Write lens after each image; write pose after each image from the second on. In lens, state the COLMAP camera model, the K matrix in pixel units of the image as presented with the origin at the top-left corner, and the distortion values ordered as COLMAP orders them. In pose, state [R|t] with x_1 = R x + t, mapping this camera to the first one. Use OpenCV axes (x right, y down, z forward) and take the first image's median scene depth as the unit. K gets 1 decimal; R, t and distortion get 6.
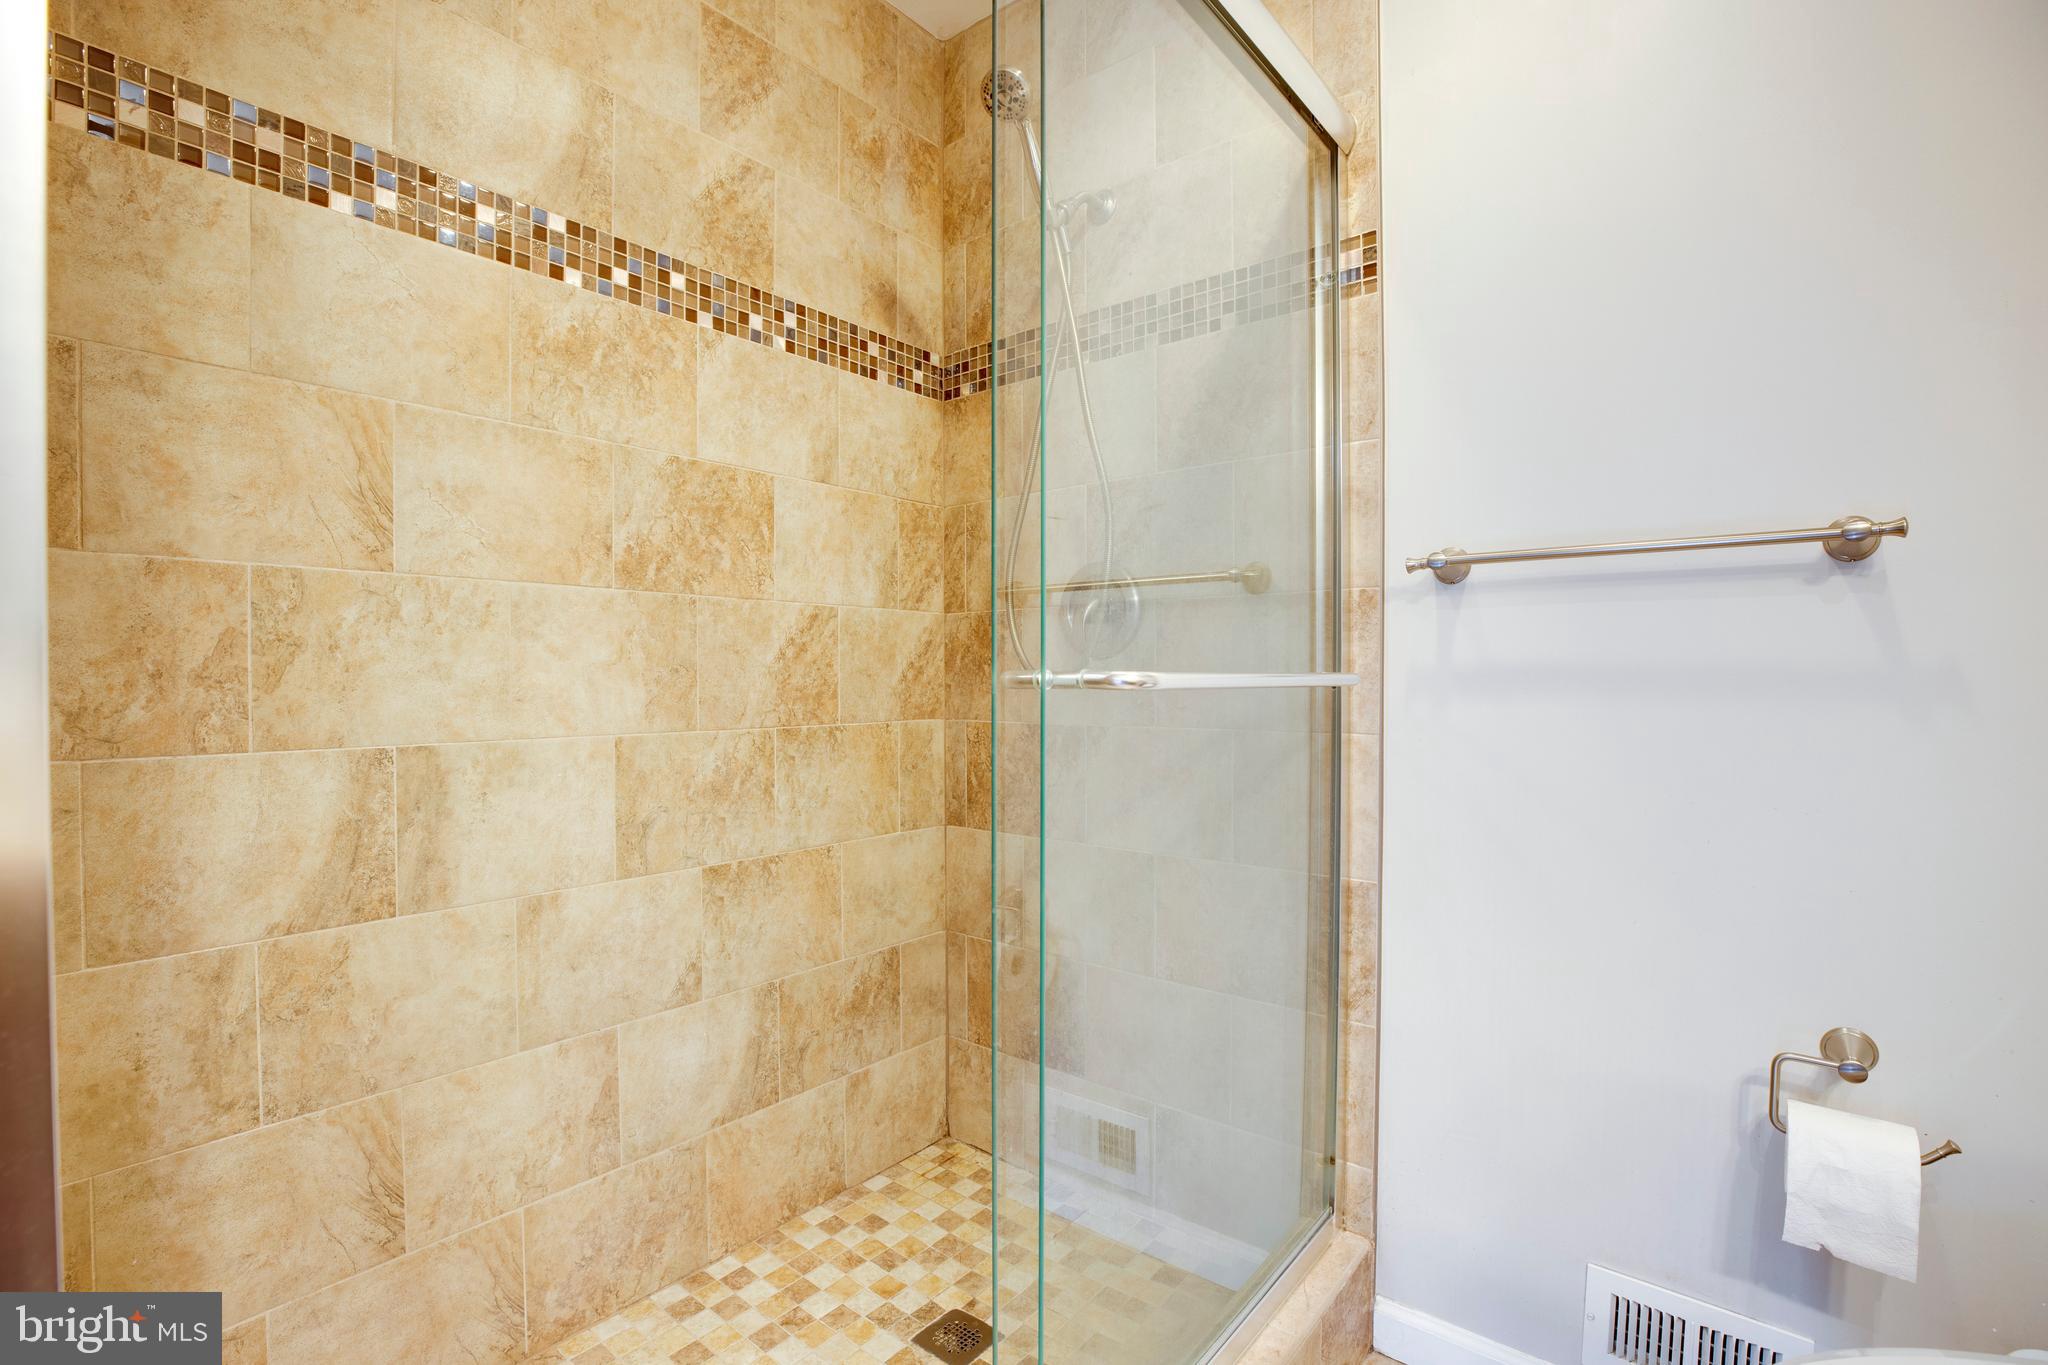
lens RADIAL K [[944.4, 0, 1027.0], [0, 944.4, 686.5], [0, 0, 1]] dist [-0.039894, 0.007433]
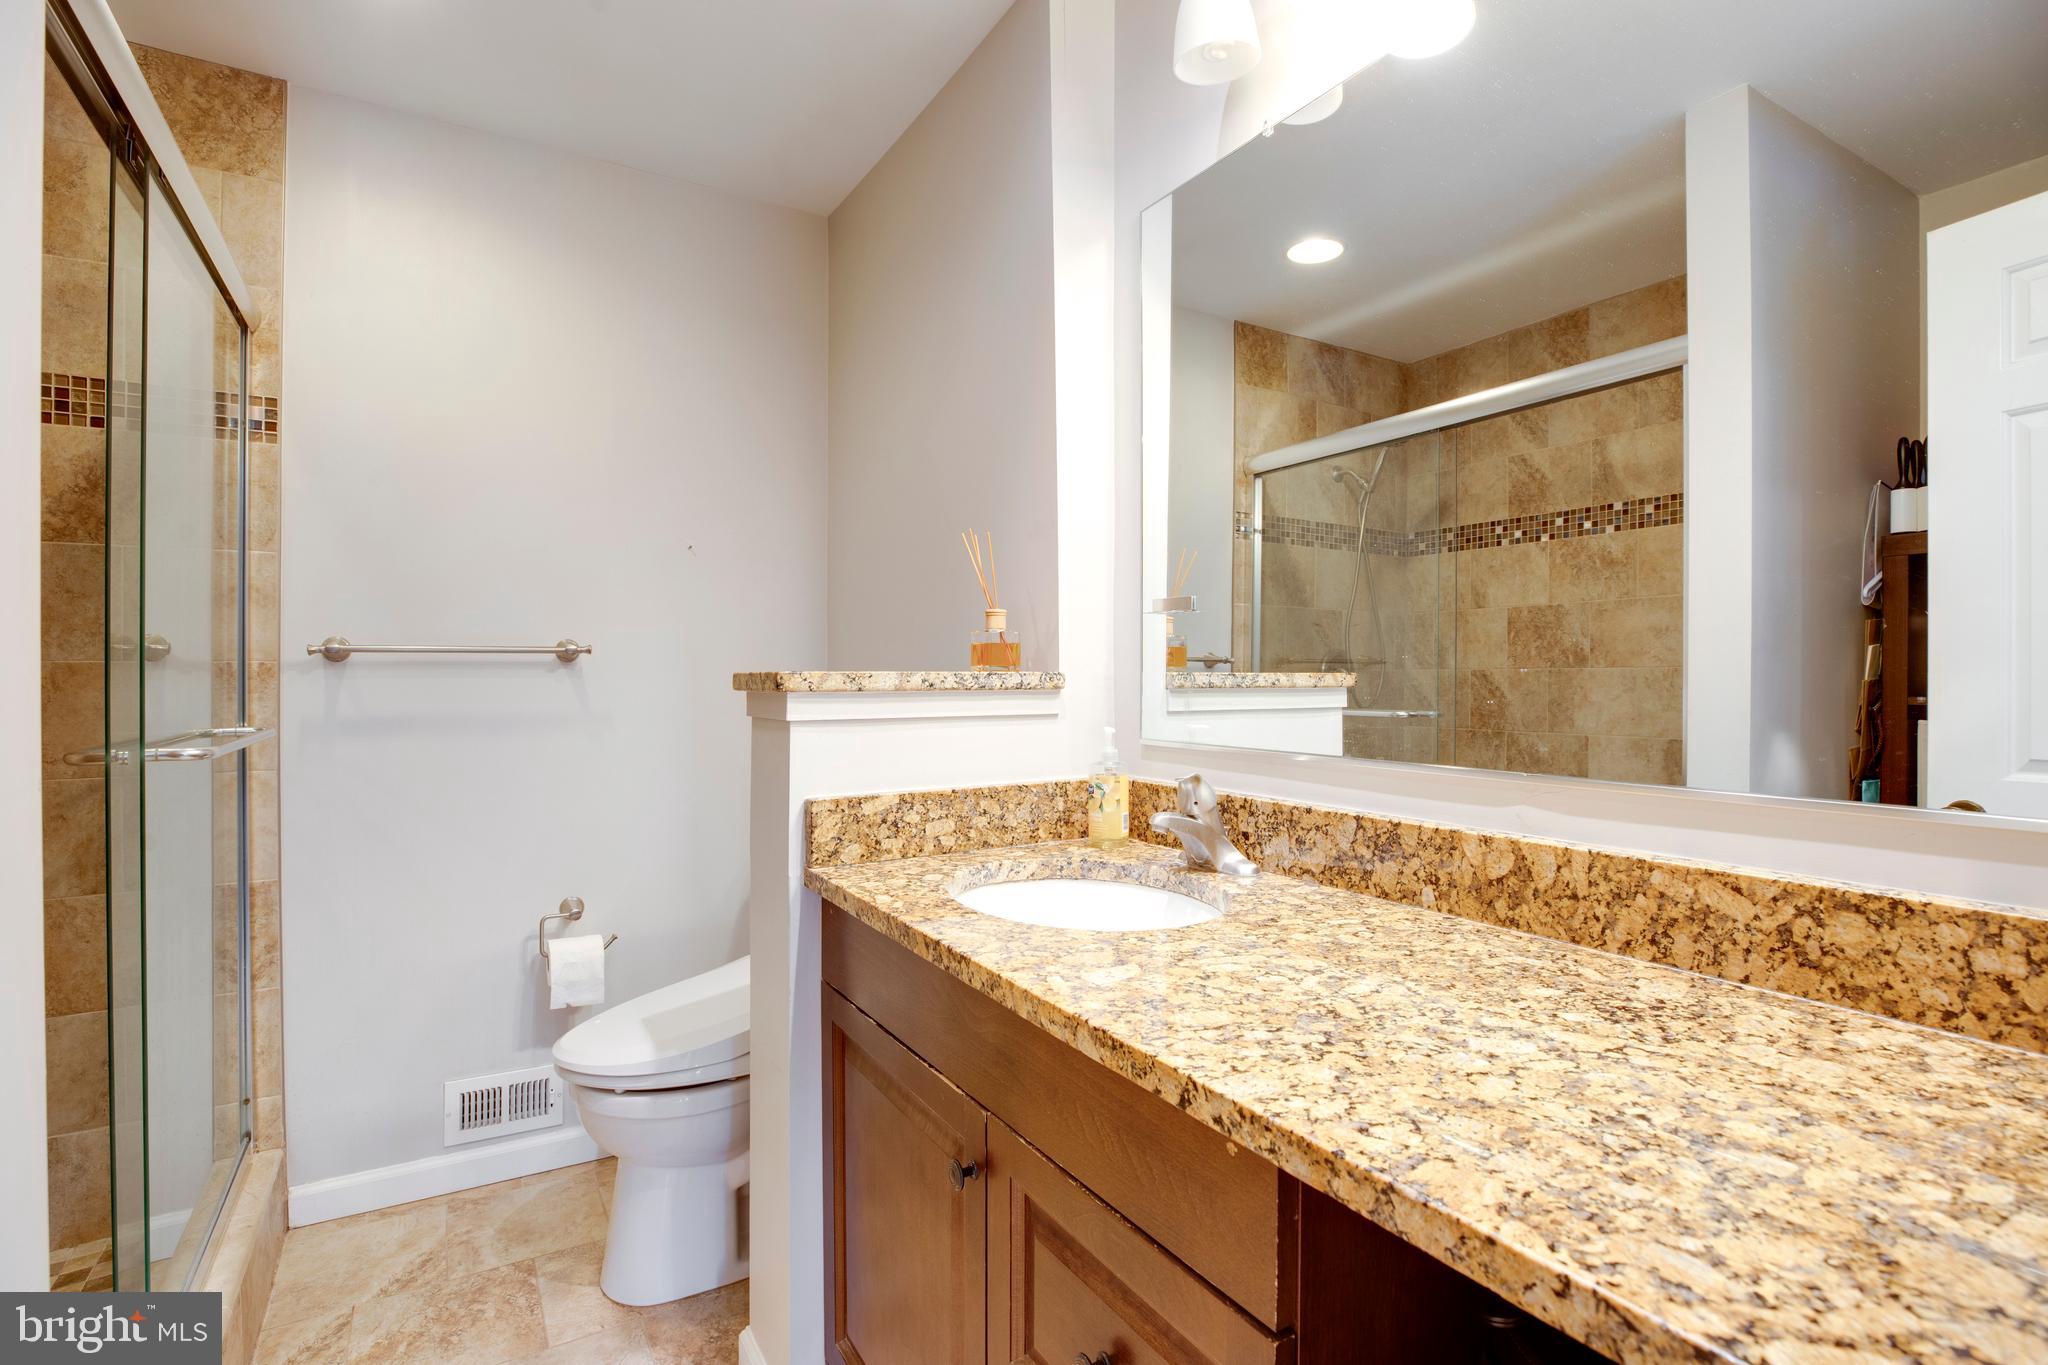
lens RADIAL K [[944.4, 0, 1027.0], [0, 944.4, 686.5], [0, 0, 1]] dist [-0.039894, 0.007433]
pose [[0.304209, -0.010085, 0.952552, -0.564440], [0.010883, 0.999915, 0.007111, -0.067279], [-0.952543, 0.008203, 0.304293, -0.438341]]
